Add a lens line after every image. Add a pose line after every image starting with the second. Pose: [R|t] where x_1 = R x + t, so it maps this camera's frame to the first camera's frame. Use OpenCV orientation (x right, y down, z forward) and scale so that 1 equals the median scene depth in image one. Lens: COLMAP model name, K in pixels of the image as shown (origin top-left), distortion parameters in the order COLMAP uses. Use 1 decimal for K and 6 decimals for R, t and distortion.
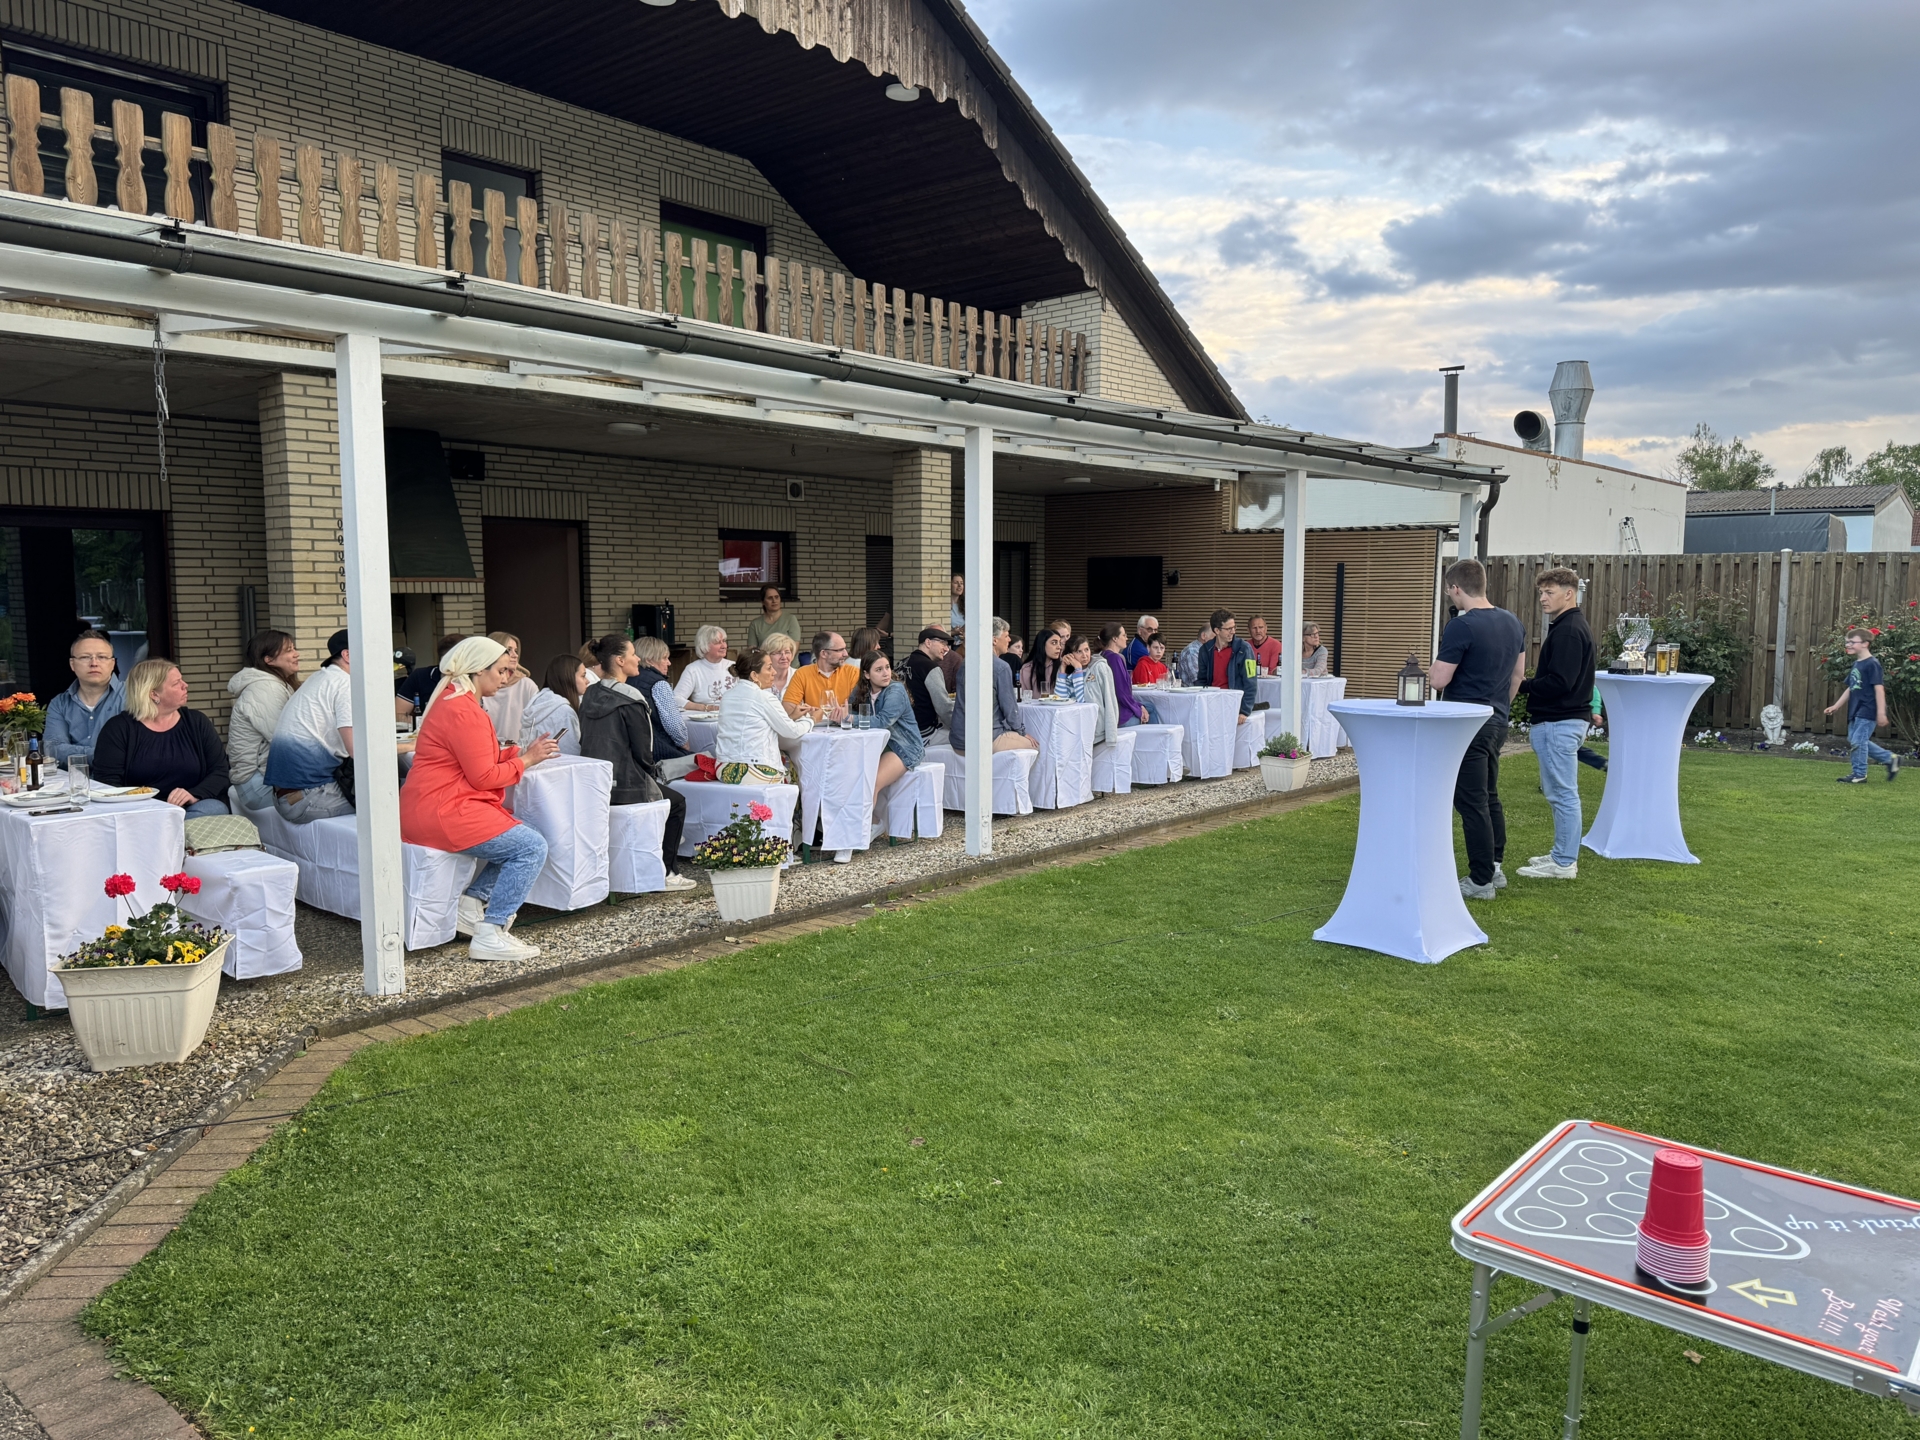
lens RADIAL K [[1306.0, 0, 960.0], [0, 1306.0, 720.0], [0, 0, 1]] dist [0.002215, -0.098711]
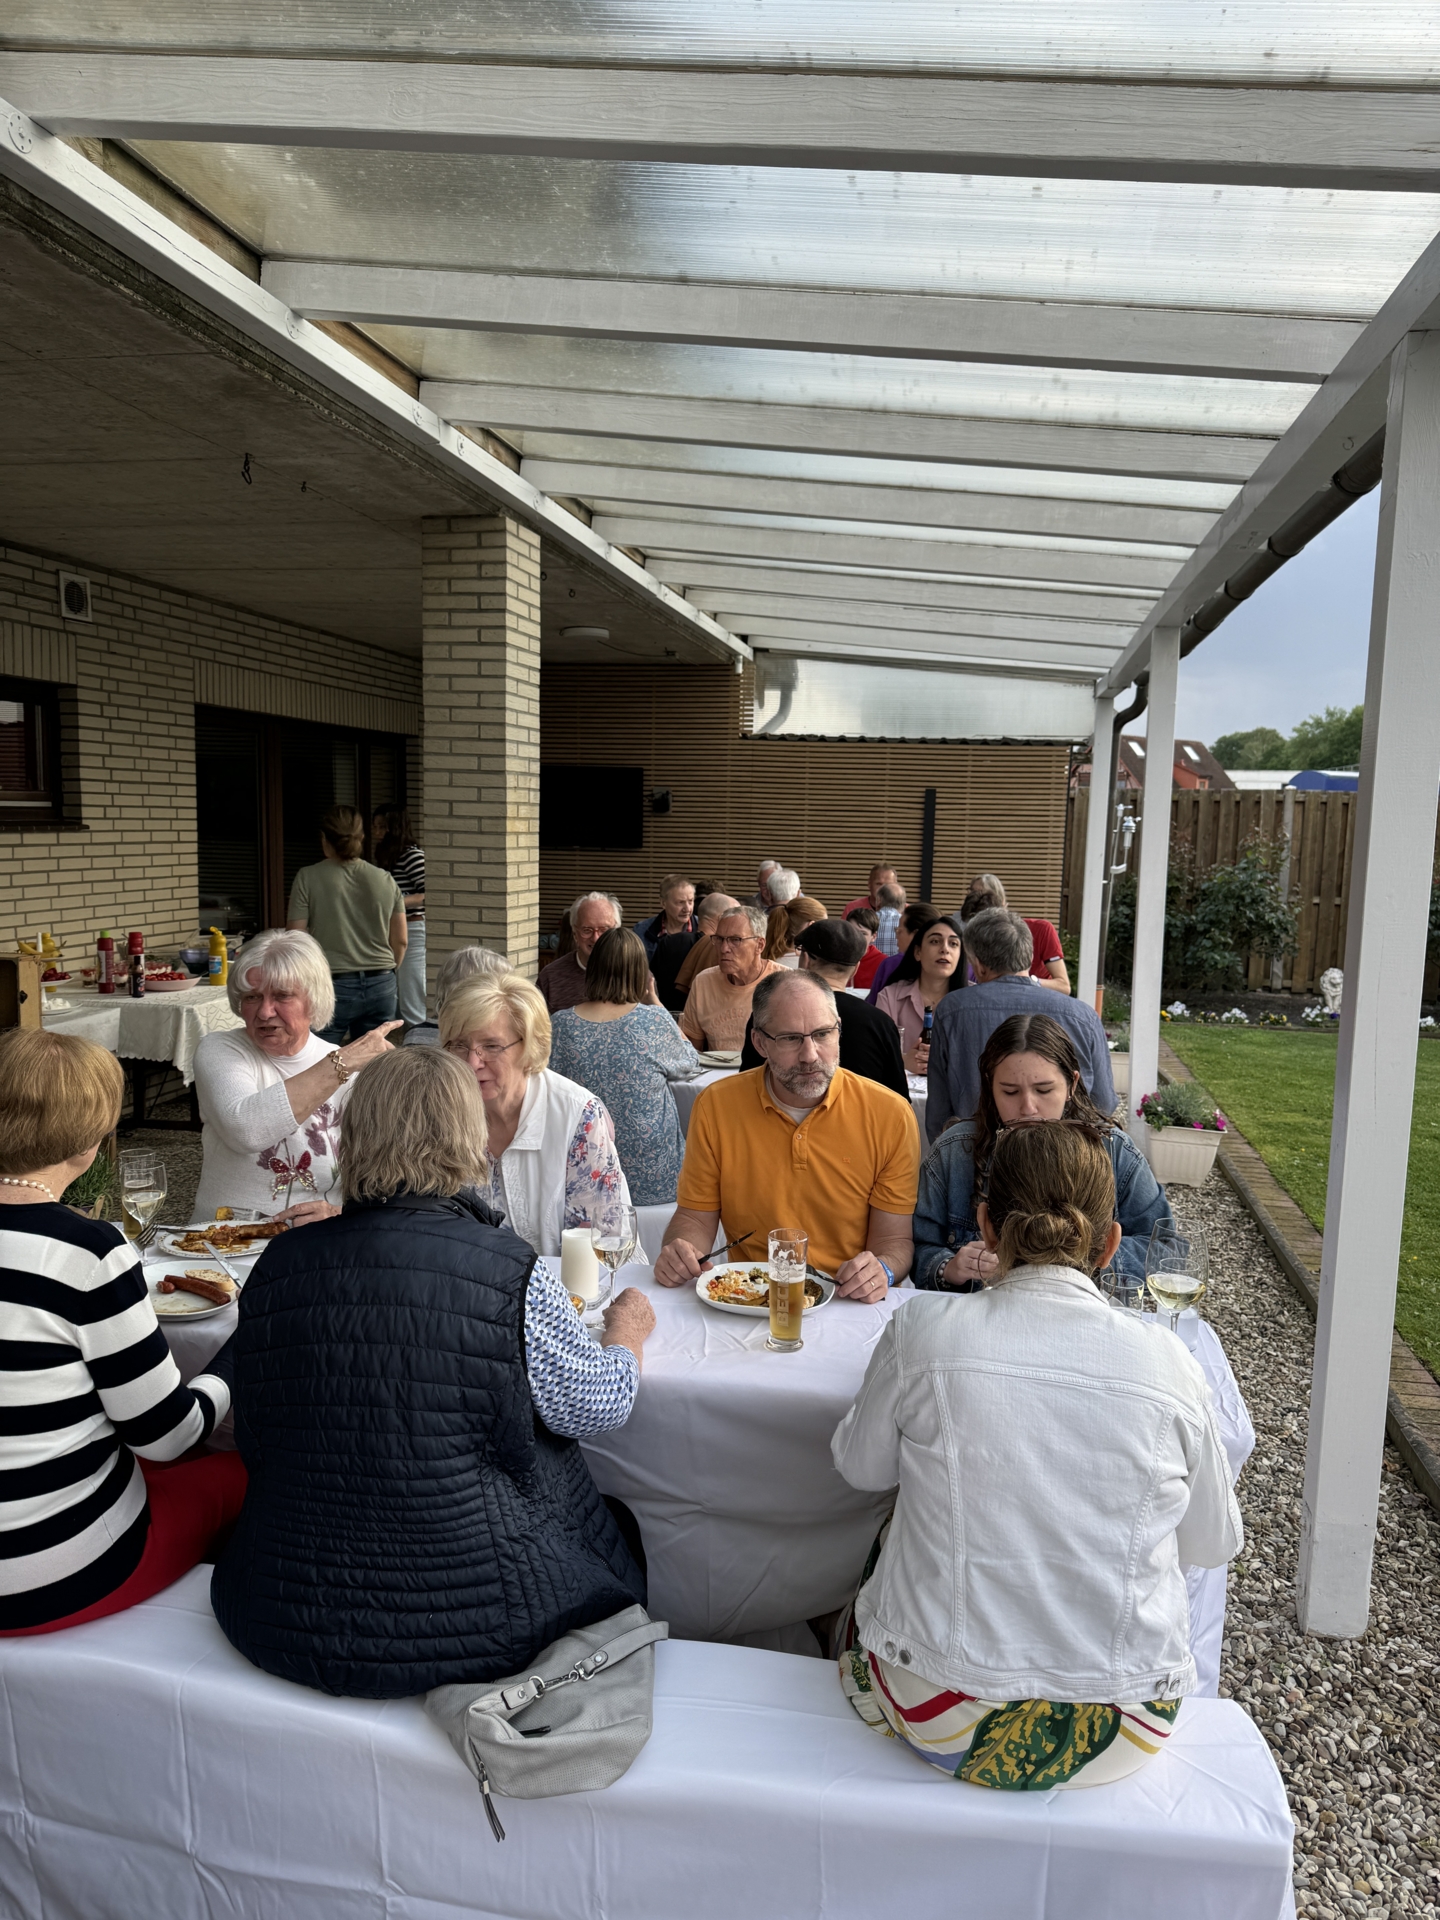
lens RADIAL K [[1306.0, 0, 720.0], [0, 1306.0, 960.0], [0, 0, 1]] dist [0.002215, -0.098711]
pose [[0.847605, -0.037231, 0.529320, -0.182212], [0.027759, 0.999281, 0.025835, -0.051736], [-0.529901, -0.007204, 0.848029, 0.485650]]
